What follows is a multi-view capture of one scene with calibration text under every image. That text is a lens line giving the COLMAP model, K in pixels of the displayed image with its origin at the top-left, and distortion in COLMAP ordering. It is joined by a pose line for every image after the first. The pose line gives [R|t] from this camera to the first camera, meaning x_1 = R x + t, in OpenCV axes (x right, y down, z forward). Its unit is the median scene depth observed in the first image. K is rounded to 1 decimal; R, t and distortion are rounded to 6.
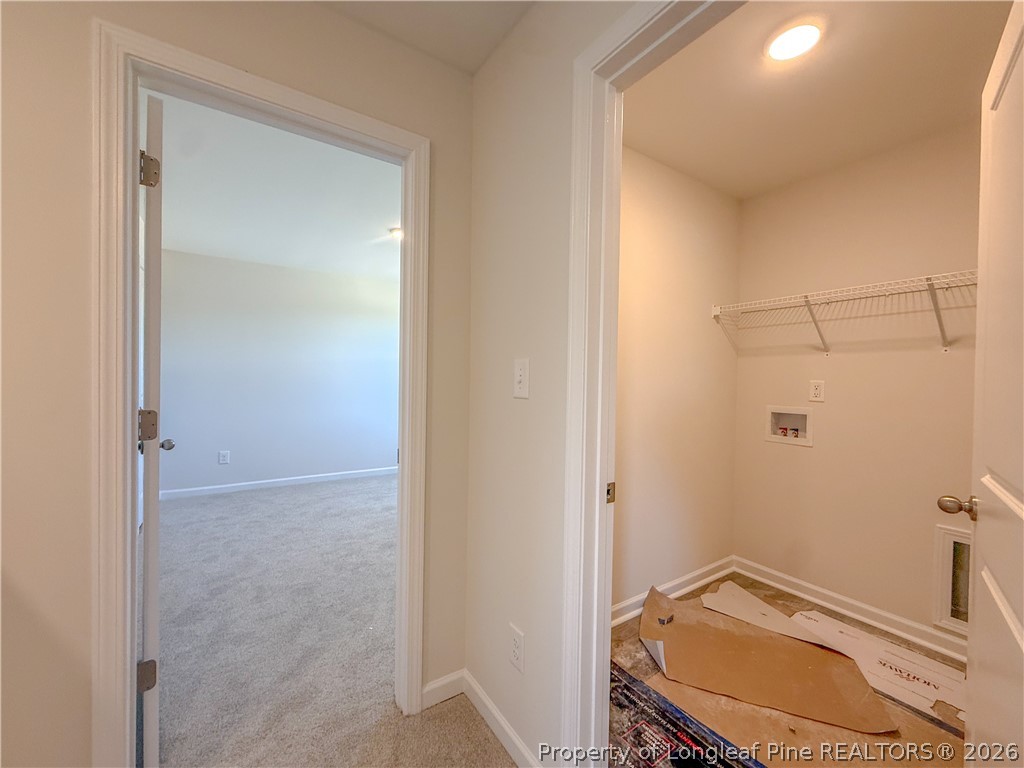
lens RADIAL K [[407.5, 0, 512.0], [0, 407.5, 384.0], [0, 0, 1]] dist [-0.001260, 0.000558]
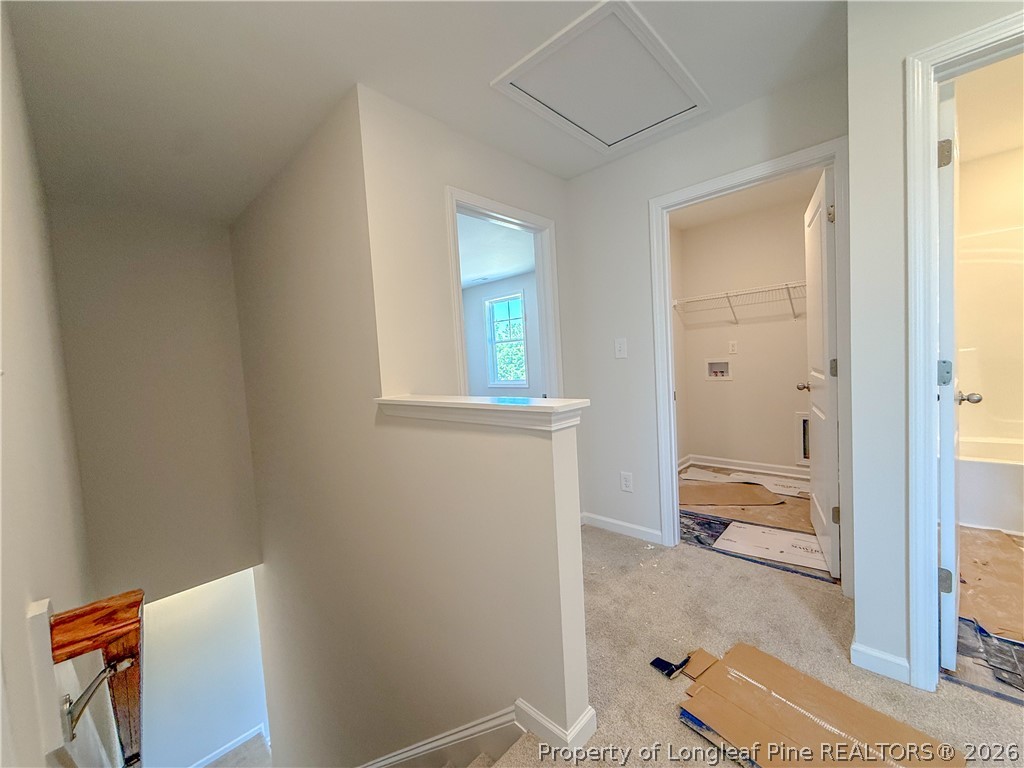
lens RADIAL K [[407.5, 0, 512.0], [0, 407.5, 384.0], [0, 0, 1]] dist [-0.001260, 0.000558]
pose [[0.973844, -0.089076, 0.209029, -0.612120], [0.080316, 0.995512, 0.050049, 0.010955], [-0.212549, -0.031952, 0.976628, -0.554751]]
